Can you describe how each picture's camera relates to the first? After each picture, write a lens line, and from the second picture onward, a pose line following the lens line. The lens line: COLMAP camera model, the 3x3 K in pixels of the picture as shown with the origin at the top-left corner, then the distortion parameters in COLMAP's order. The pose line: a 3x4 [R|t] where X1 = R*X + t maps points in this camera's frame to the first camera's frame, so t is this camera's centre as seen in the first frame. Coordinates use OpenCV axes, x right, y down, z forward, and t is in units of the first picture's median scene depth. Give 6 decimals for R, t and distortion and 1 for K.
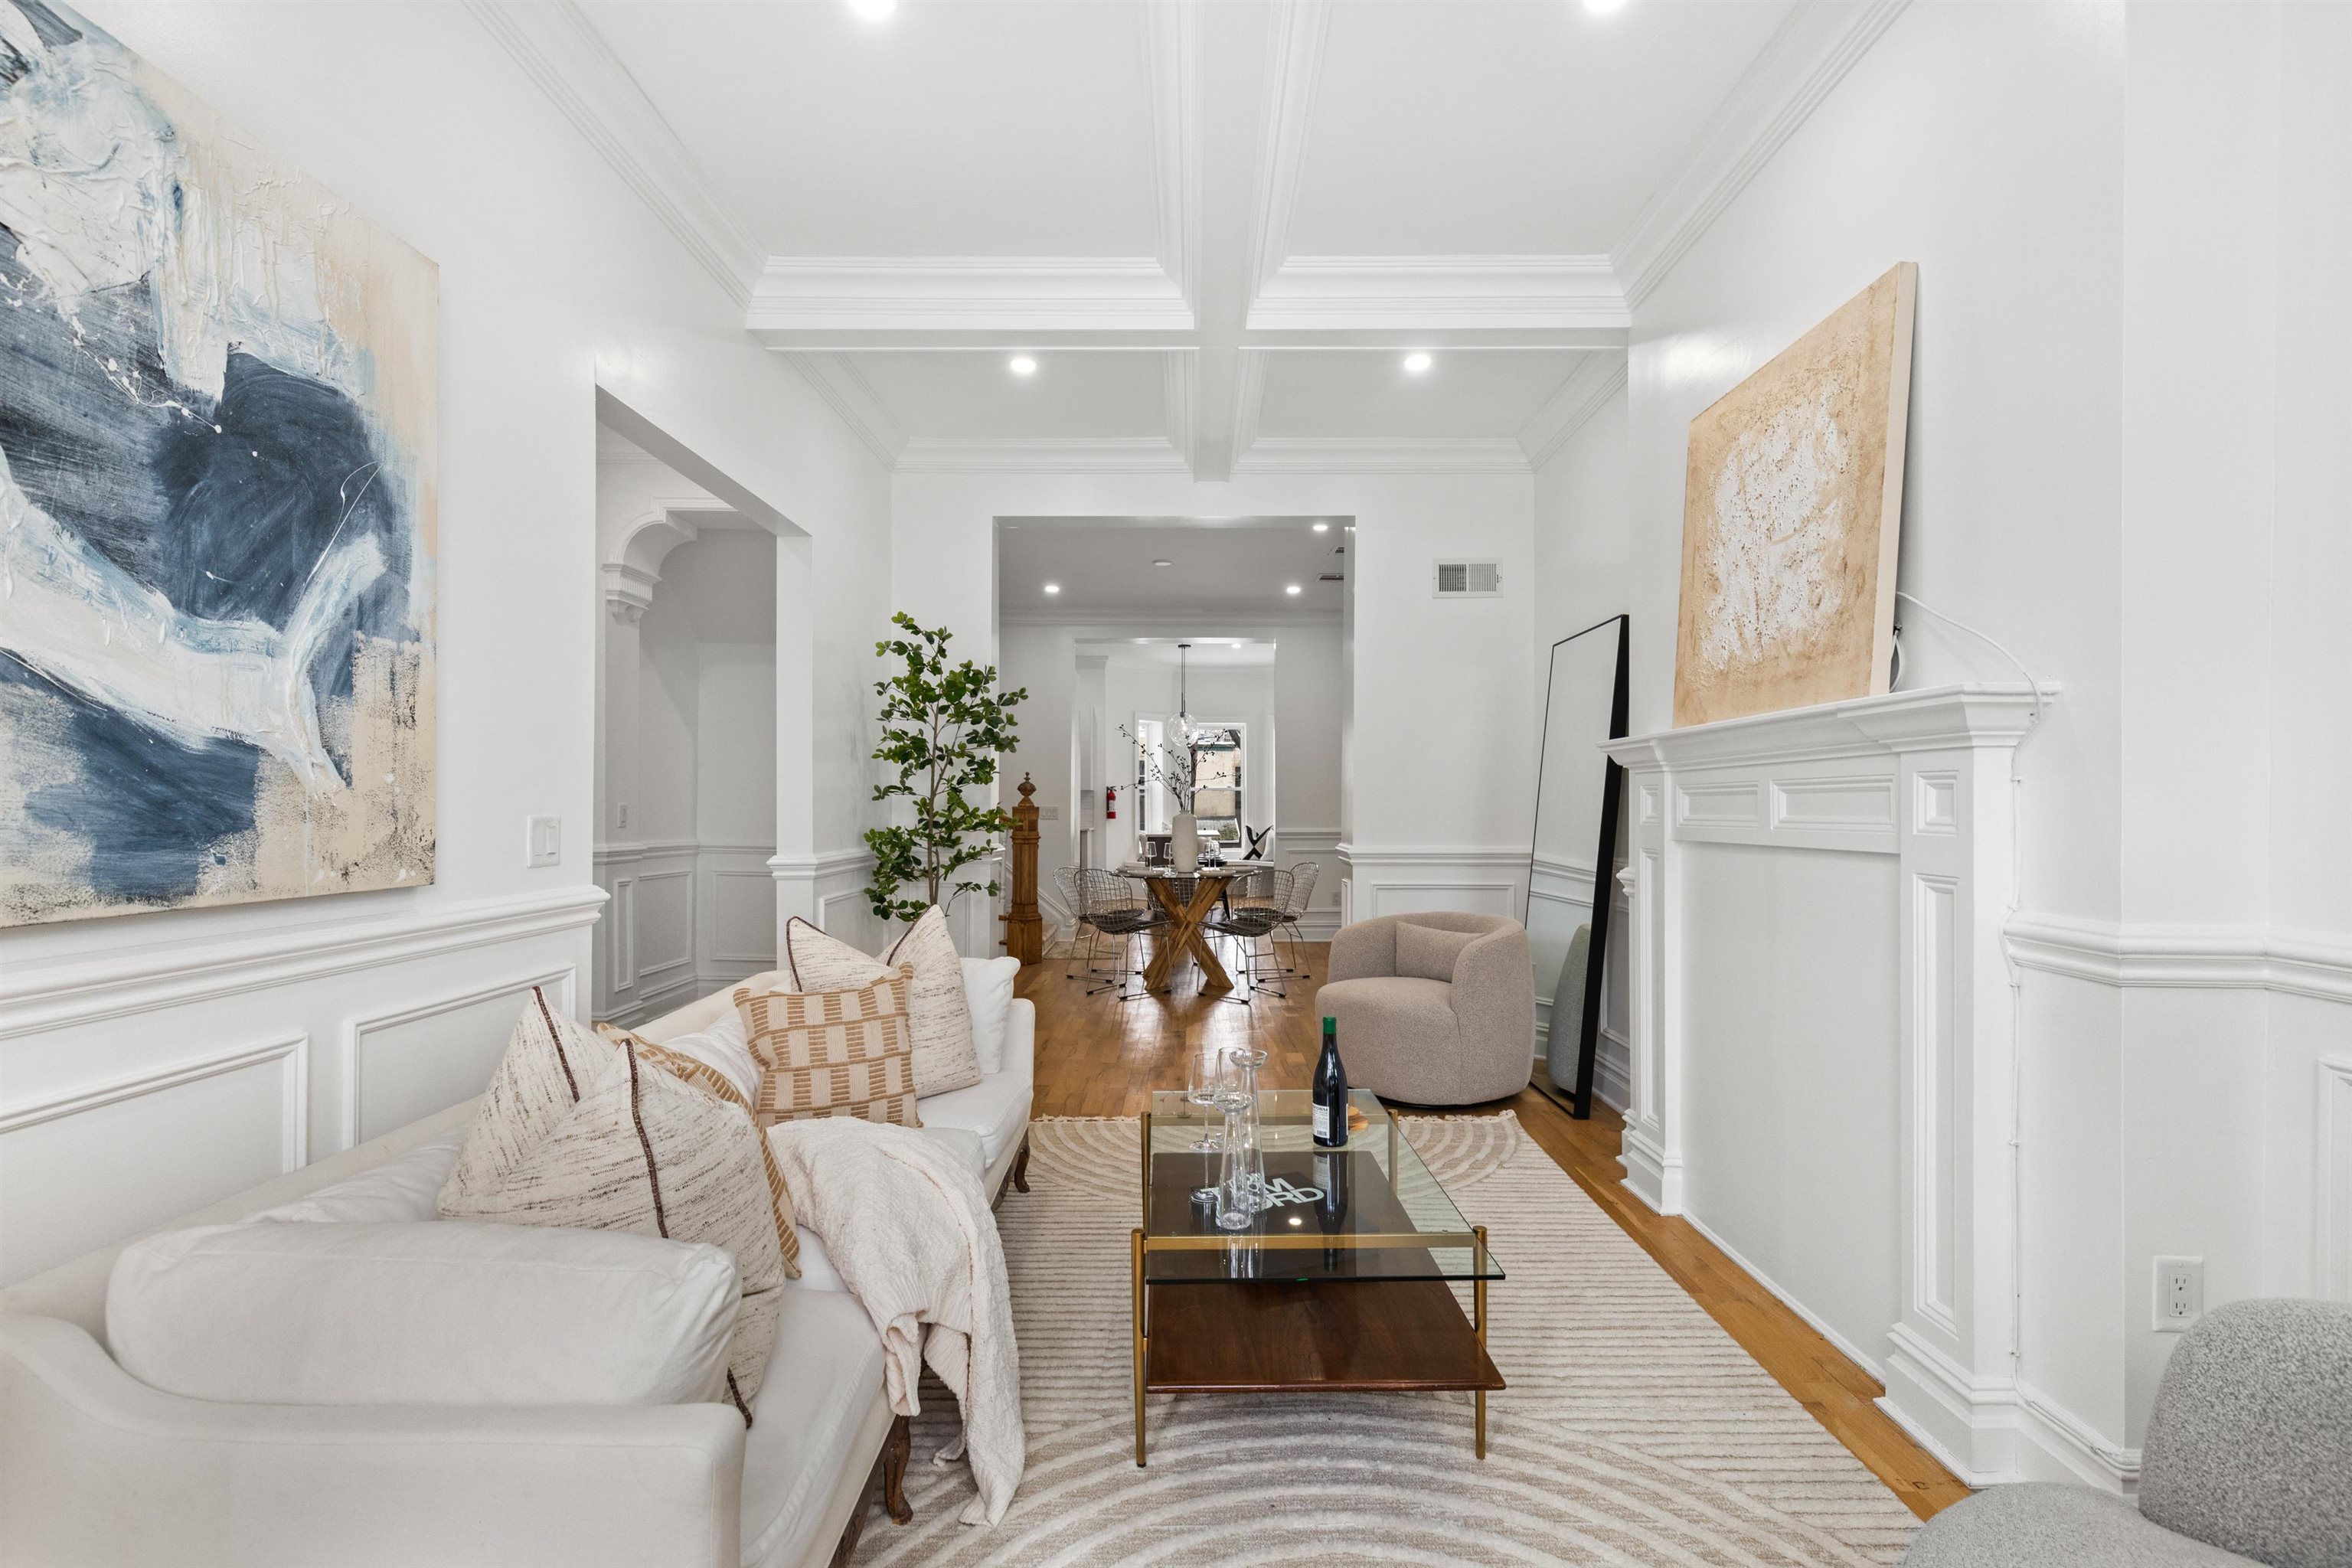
lens RADIAL K [[1092.4, 0, 1176.0], [0, 1092.4, 798.7], [0, 0, 1]] dist [0.002226, 0.000134]
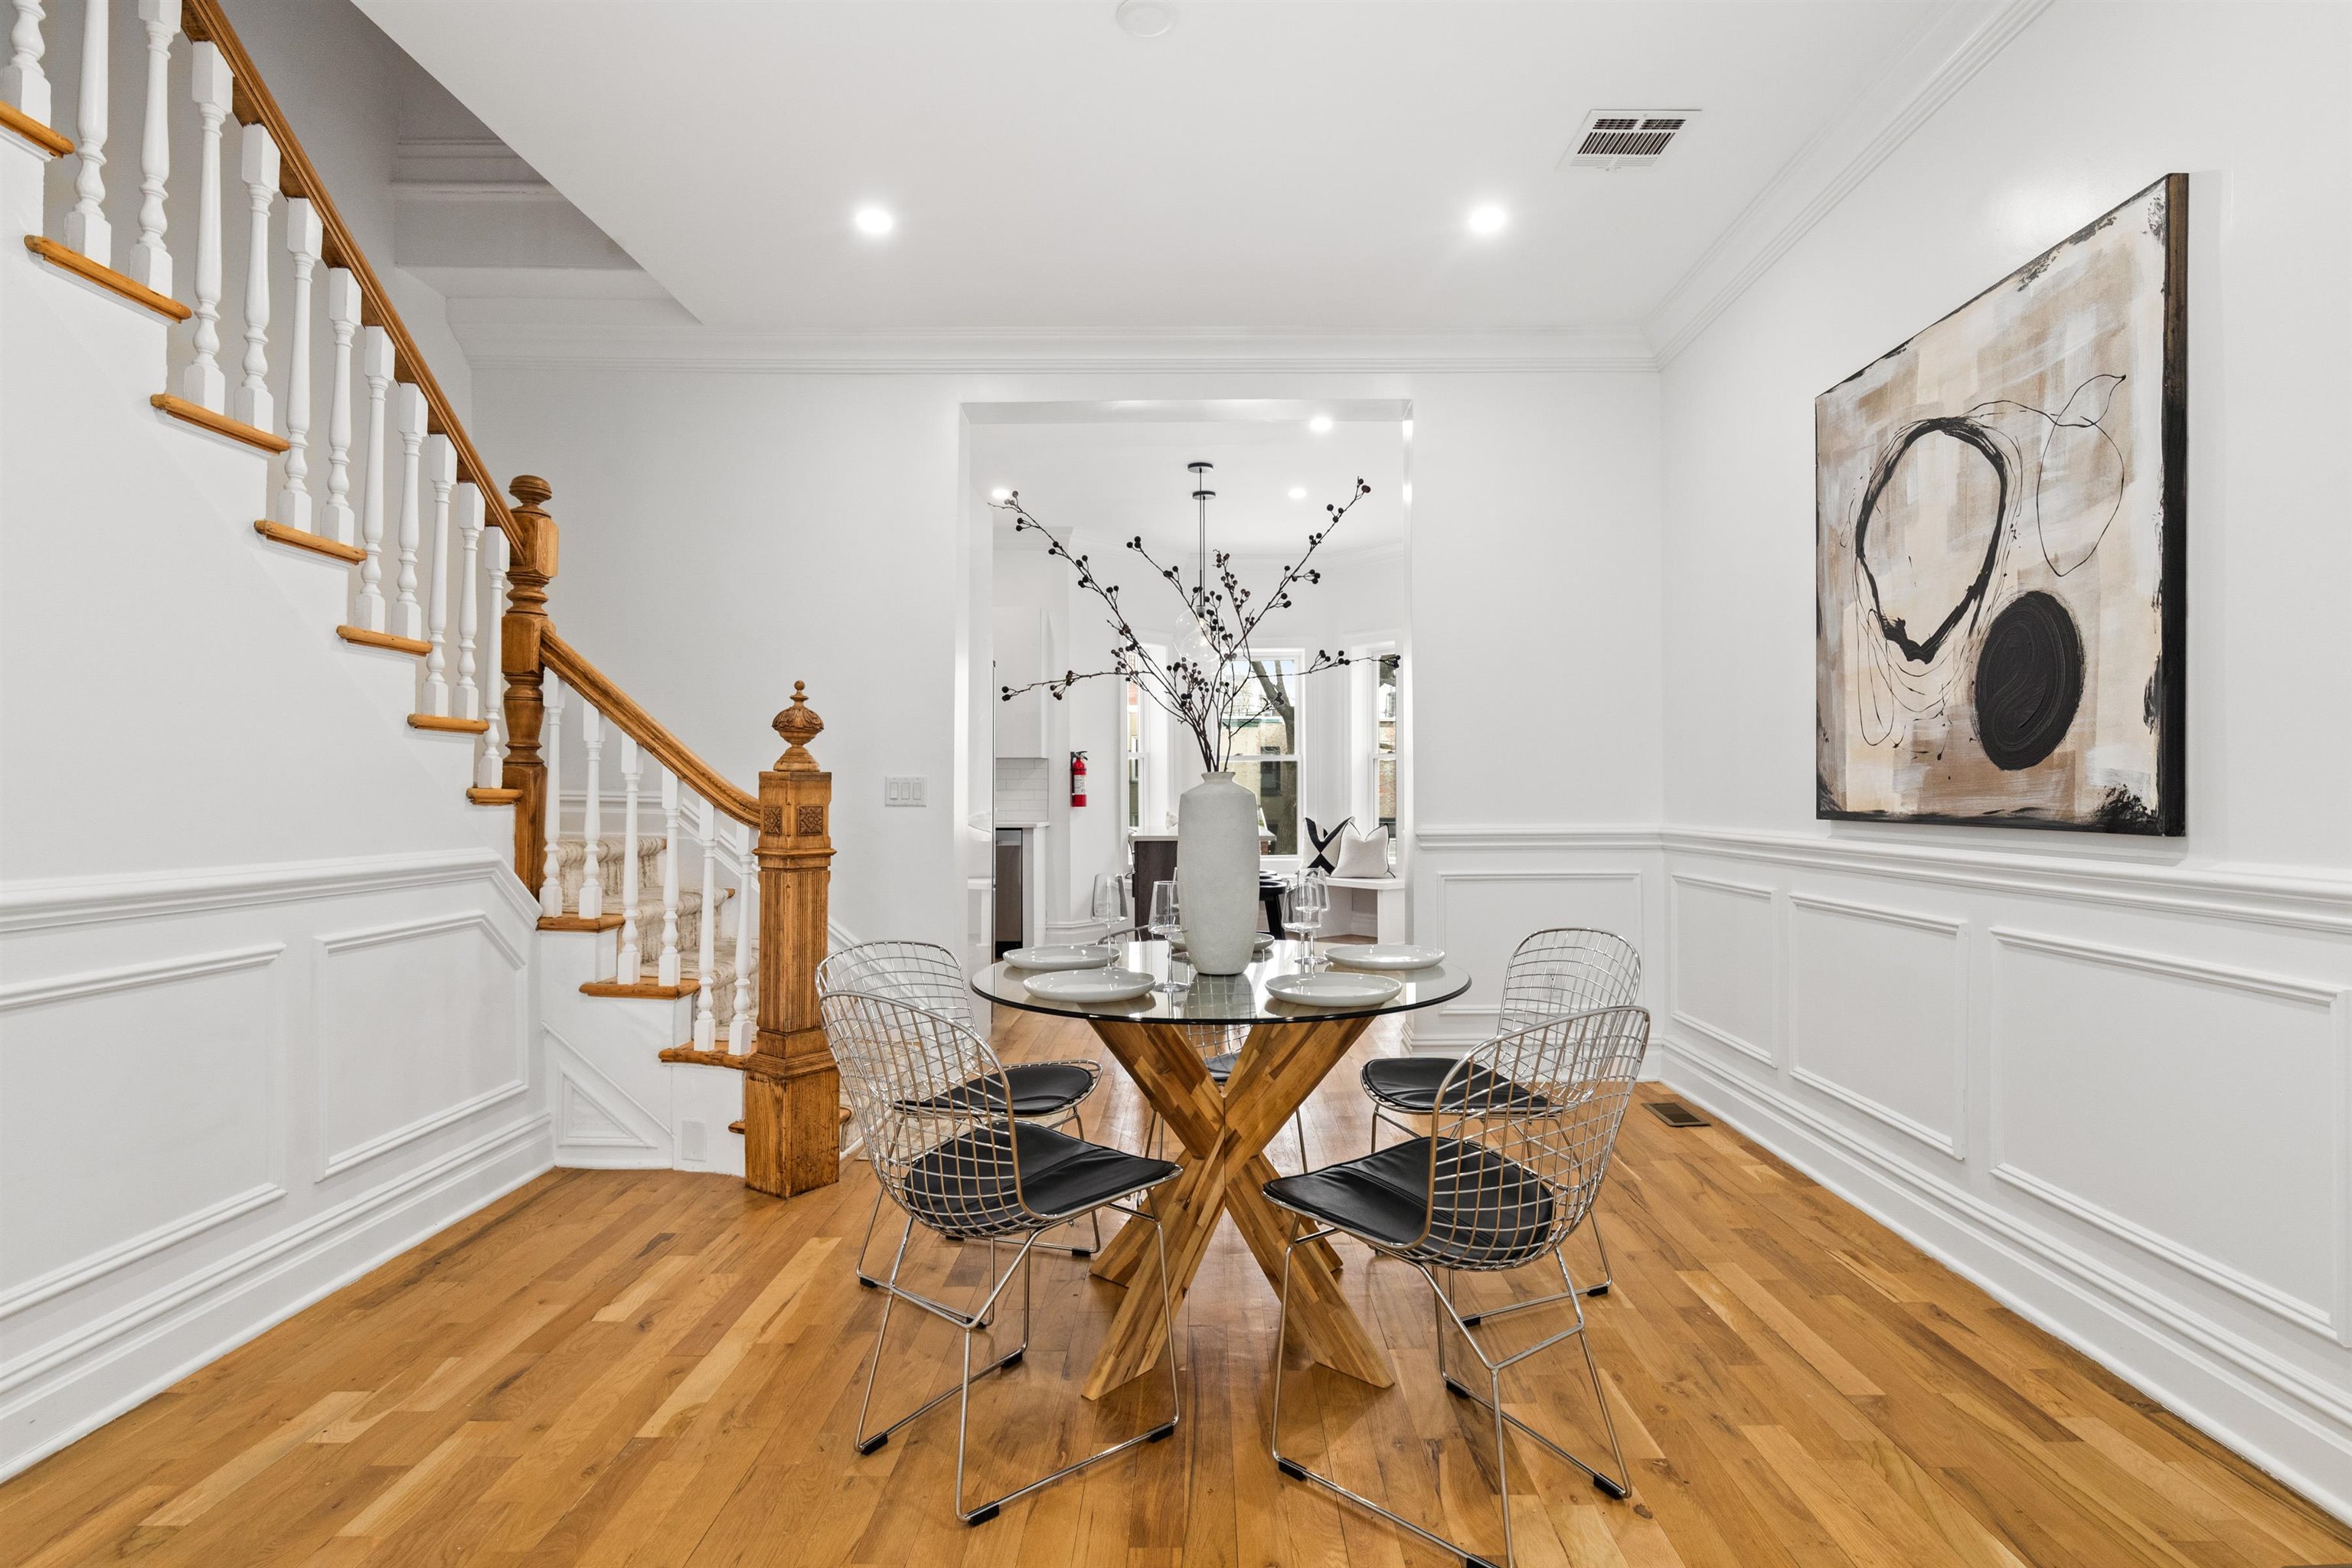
lens RADIAL K [[1223.9, 0, 1177.6], [0, 1223.9, 789.9], [0, 0, 1]] dist [0.001909, 0.000221]
pose [[0.999888, -0.000093, -0.014971, 0.001164], [0.000134, 0.999996, 0.002760, 0.007836], [0.014971, -0.002762, 0.999884, 0.367222]]
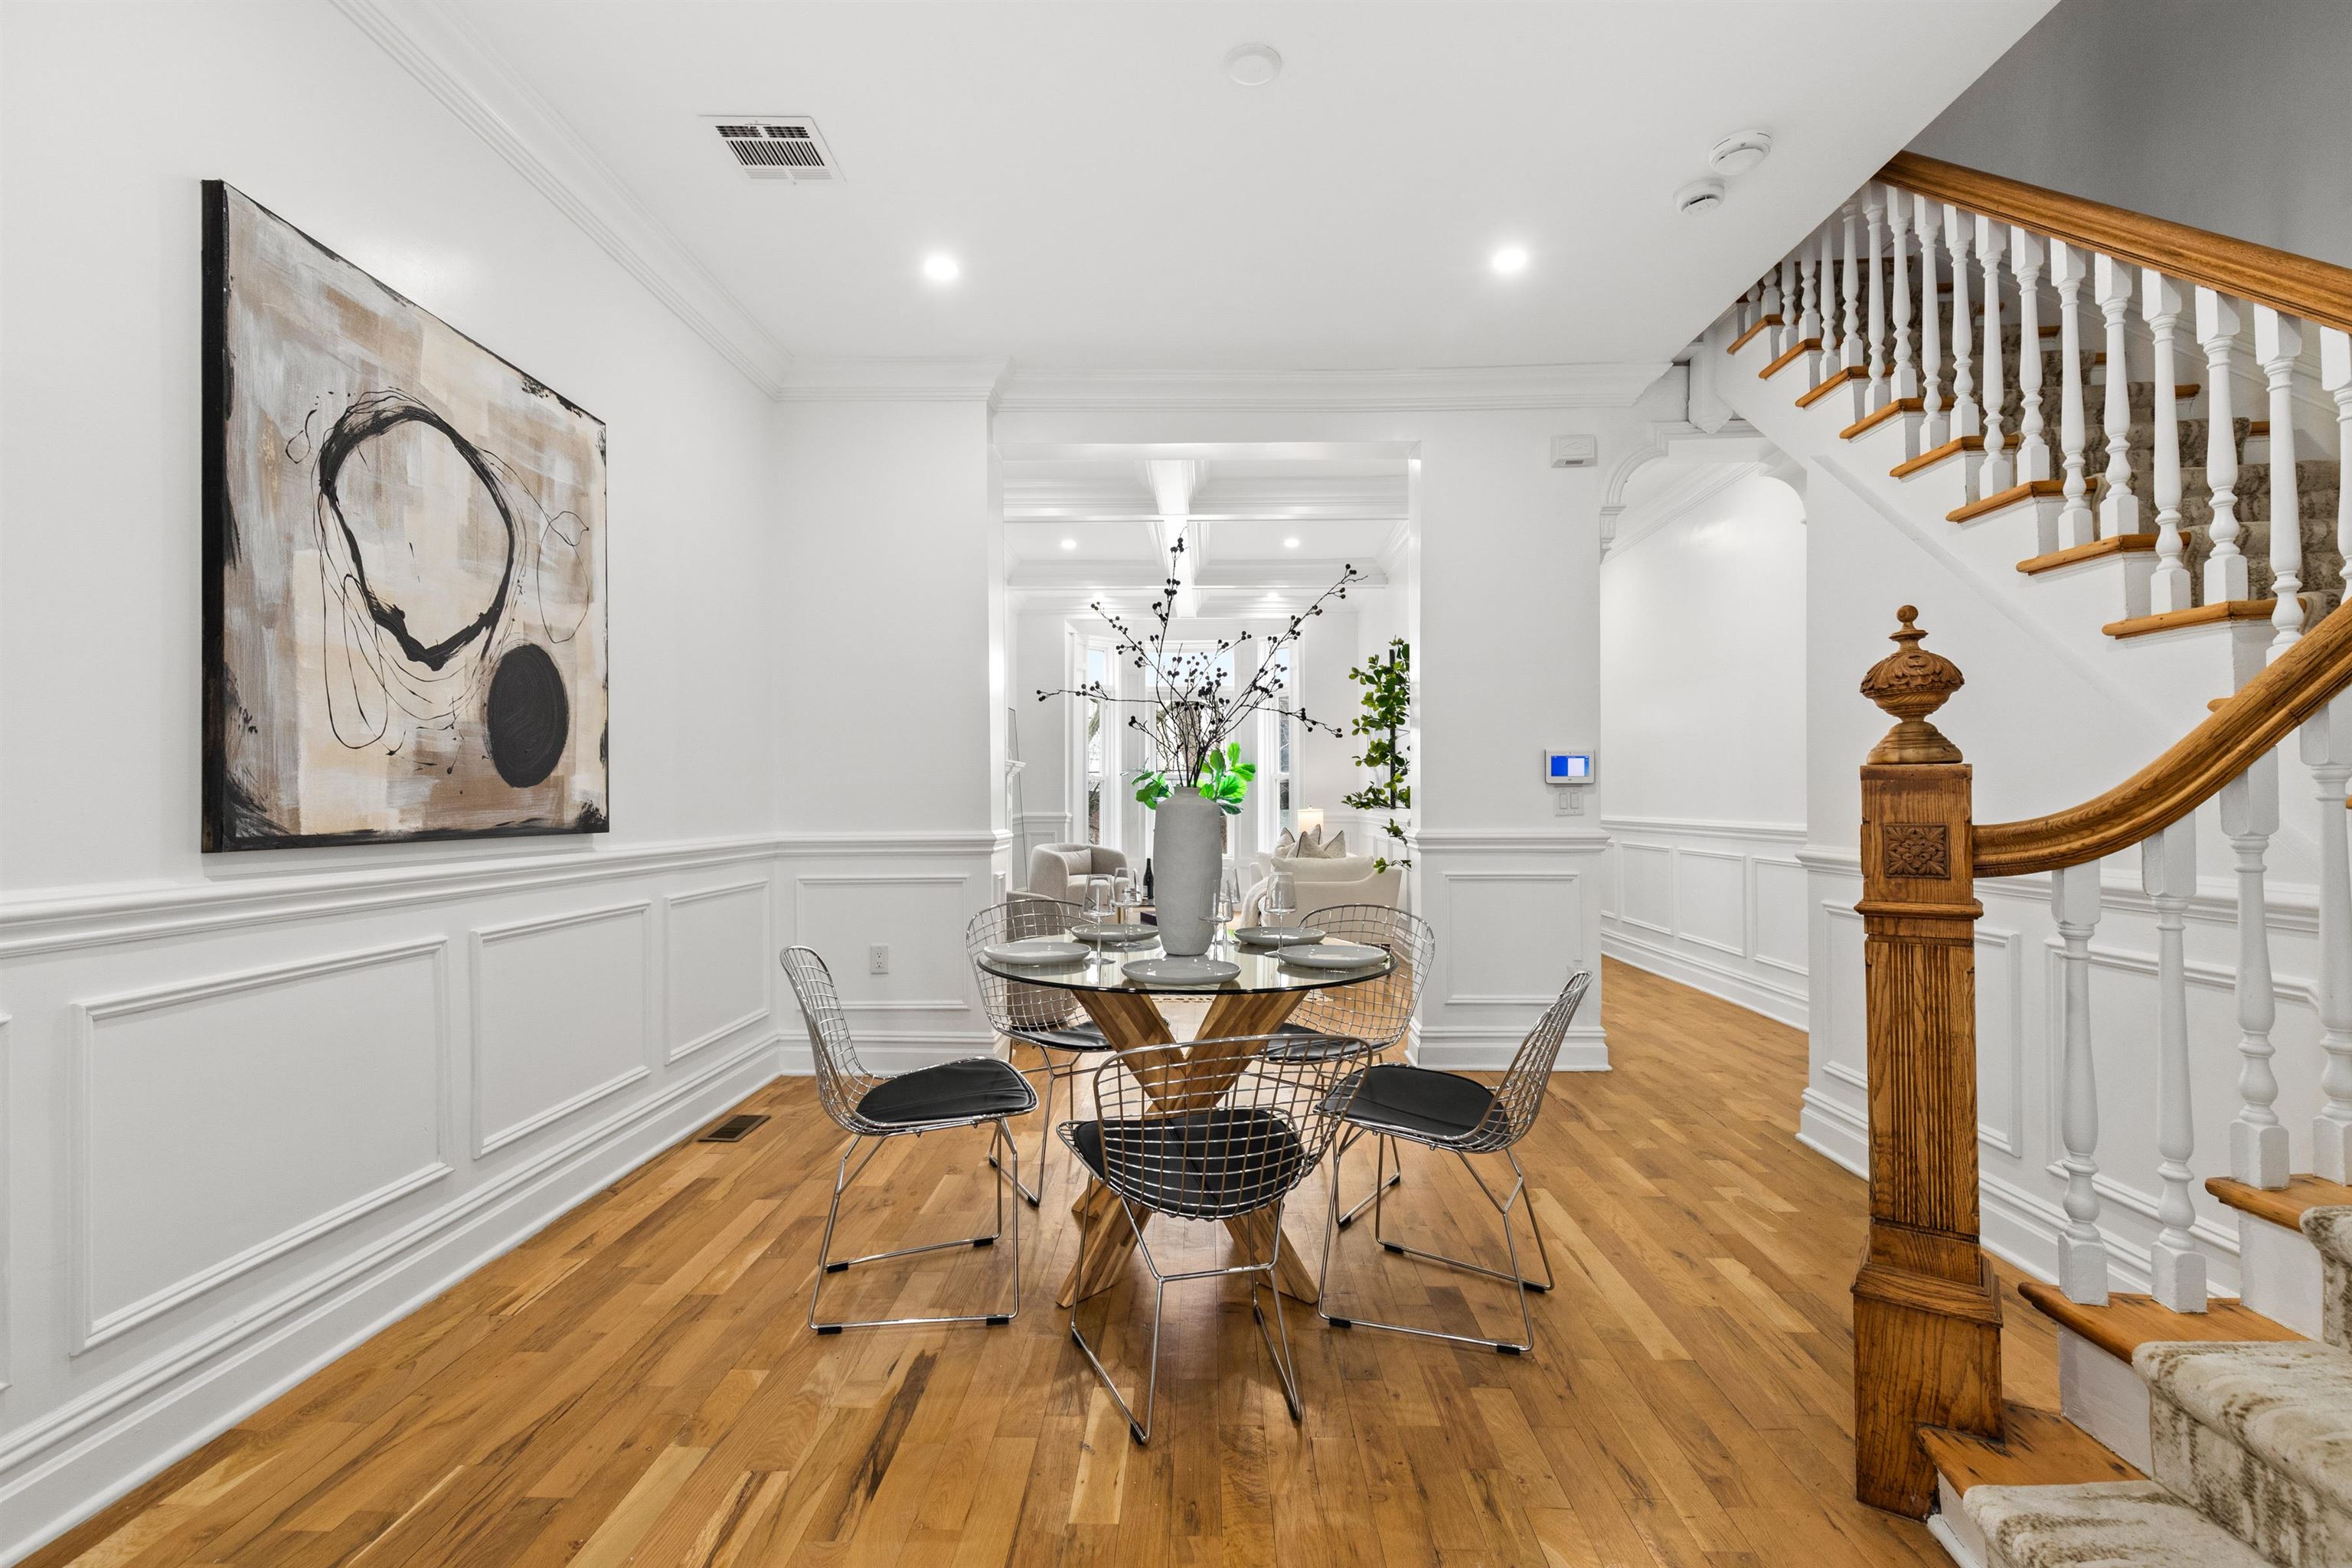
lens RADIAL K [[1092.4, 0, 1185.7], [0, 1092.4, 792.3], [0, 0, 1]] dist [0.002226, 0.000134]
pose [[-0.999929, 0.003892, 0.011273, 0.003744], [0.003761, 0.999924, -0.011704, 0.009446], [-0.011318, -0.011661, -0.999868, 0.907545]]
